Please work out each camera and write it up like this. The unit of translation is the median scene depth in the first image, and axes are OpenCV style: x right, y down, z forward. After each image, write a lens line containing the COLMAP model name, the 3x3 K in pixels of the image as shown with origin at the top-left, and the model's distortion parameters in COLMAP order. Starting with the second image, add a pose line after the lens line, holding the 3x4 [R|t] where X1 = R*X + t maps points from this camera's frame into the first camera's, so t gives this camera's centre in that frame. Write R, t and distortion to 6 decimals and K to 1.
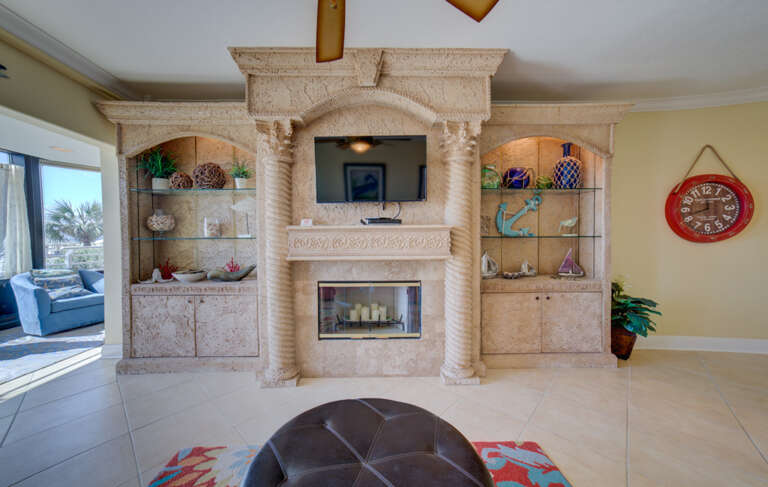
lens RADIAL K [[278.7, 0, 384.0], [0, 278.7, 240.4], [0, 0, 1]] dist [0.000682, 0.000098]
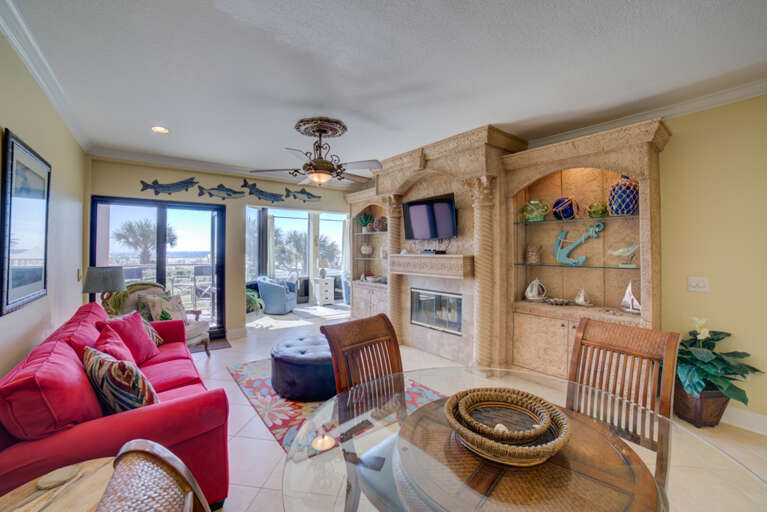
lens RADIAL K [[314.0, 0, 383.0], [0, 314.0, 254.0], [0, 0, 1]] dist [0.000827, 0.000005]
pose [[0.617156, 0.013266, -0.786729, 1.052456], [-0.016743, 0.999853, 0.003726, -0.051694], [0.786662, 0.010873, 0.617288, -0.249899]]
